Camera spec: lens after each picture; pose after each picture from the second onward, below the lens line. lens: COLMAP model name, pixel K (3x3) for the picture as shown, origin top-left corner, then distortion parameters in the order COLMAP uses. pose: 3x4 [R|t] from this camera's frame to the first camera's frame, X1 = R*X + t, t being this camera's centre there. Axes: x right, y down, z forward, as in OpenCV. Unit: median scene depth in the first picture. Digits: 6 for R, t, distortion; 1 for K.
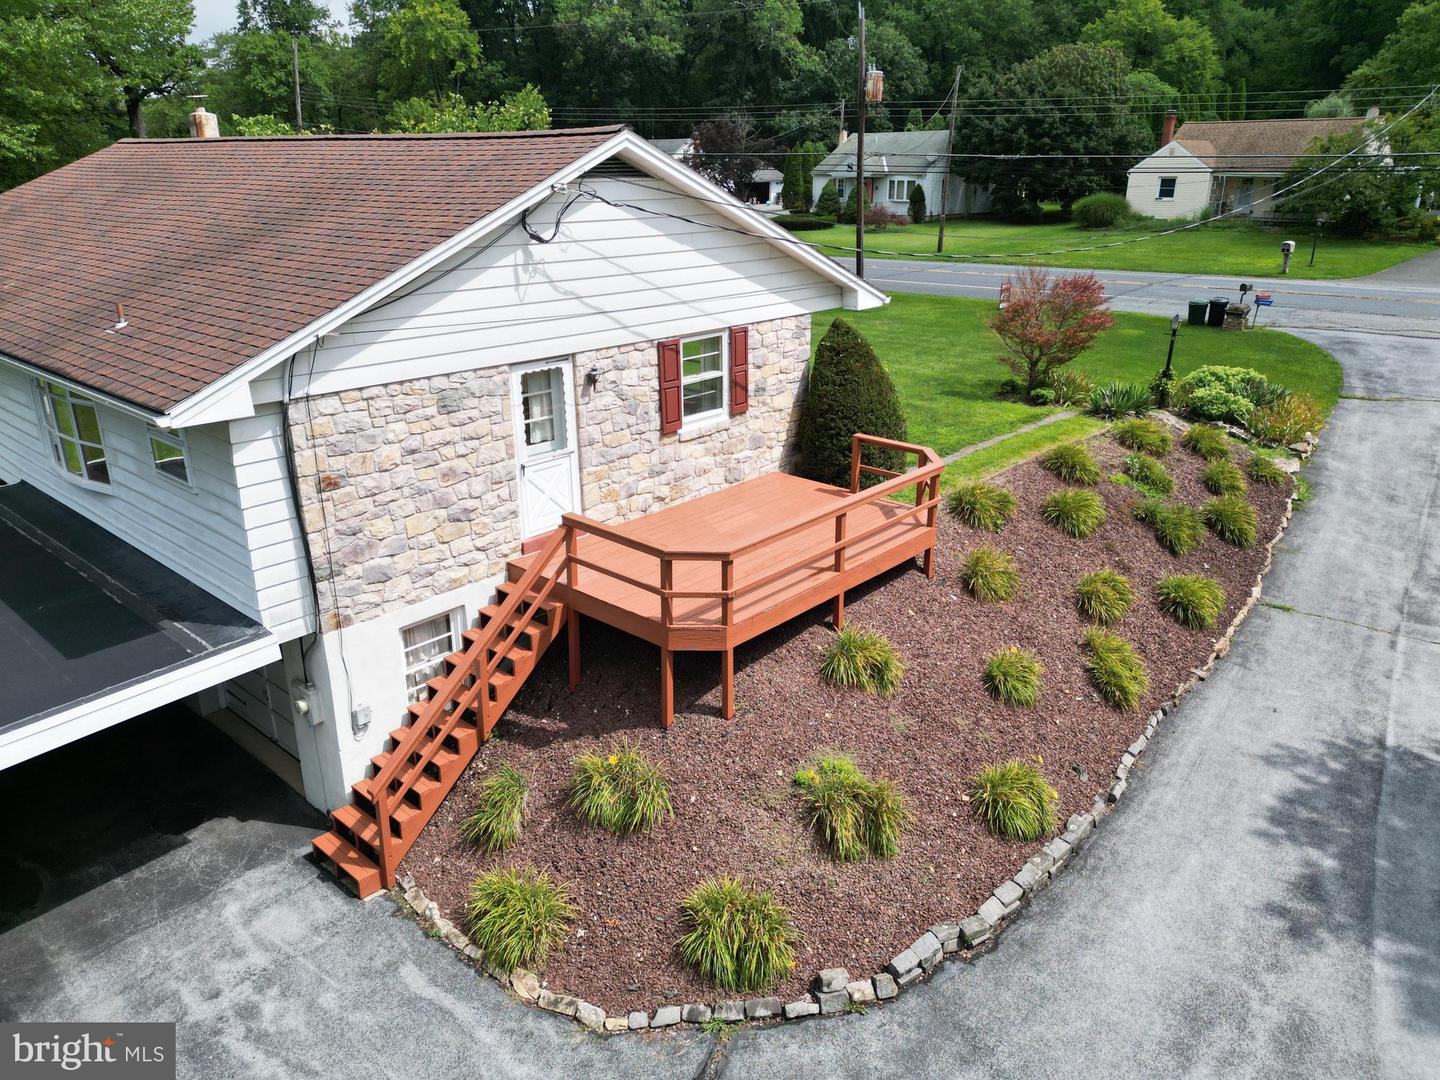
lens RADIAL K [[1020.9, 0, 726.2], [0, 1020.9, 538.5], [0, 0, 1]] dist [0.059875, -0.045514]
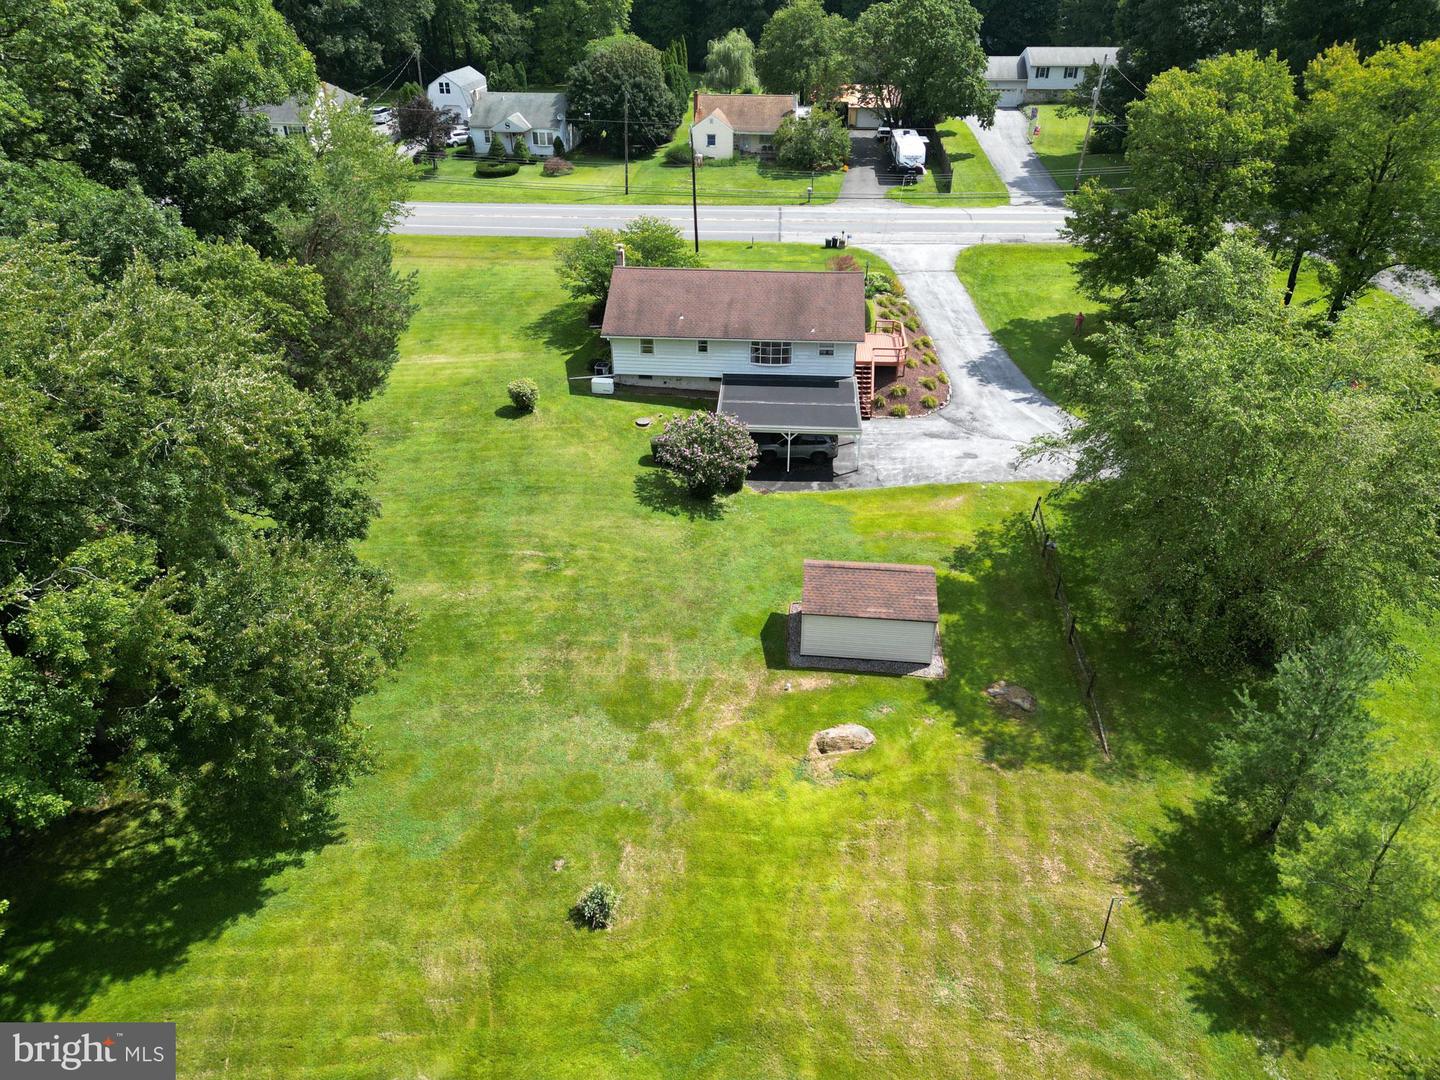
lens RADIAL K [[1020.9, 0, 726.0], [0, 1020.9, 546.4], [0, 0, 1]] dist [0.059875, -0.045514]
pose [[0.792938, -0.307977, 0.525737, -1.369118], [0.205262, 0.947436, 0.245423, -0.177925], [-0.573687, -0.086692, 0.814474, -1.061409]]
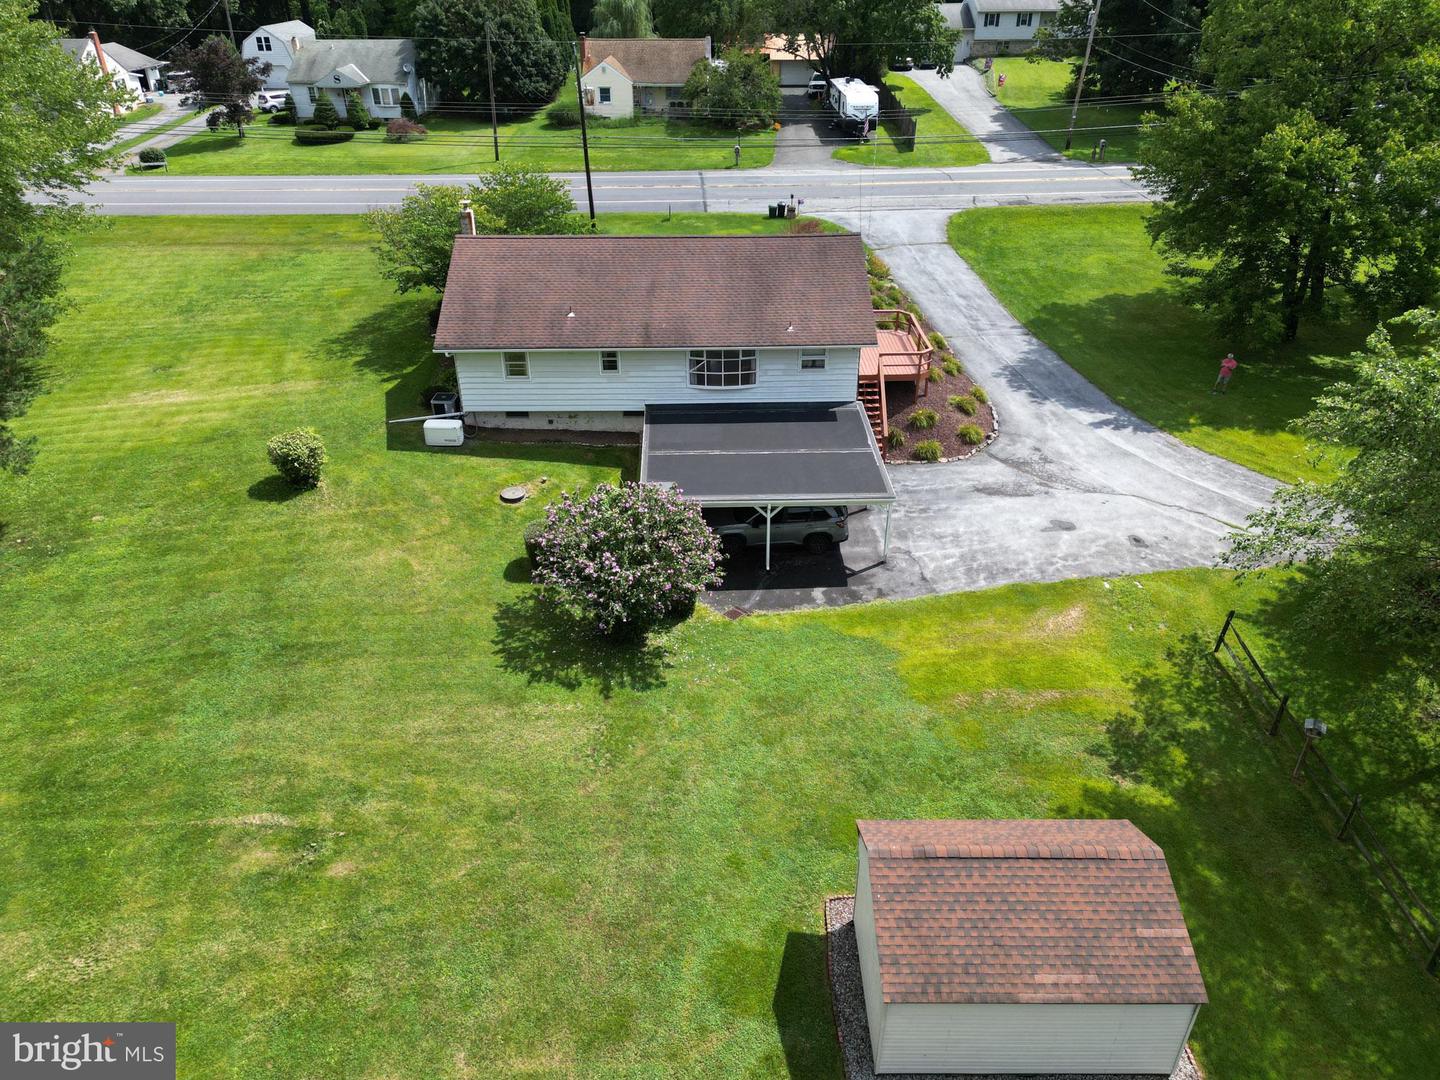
lens RADIAL K [[1020.9, 0, 729.9], [0, 1020.9, 536.8], [0, 0, 1]] dist [0.059875, -0.045514]
pose [[0.727292, -0.341840, 0.595140, -0.961226], [0.234583, 0.938725, 0.252519, -0.147255], [-0.644994, -0.044046, 0.762917, -0.456724]]
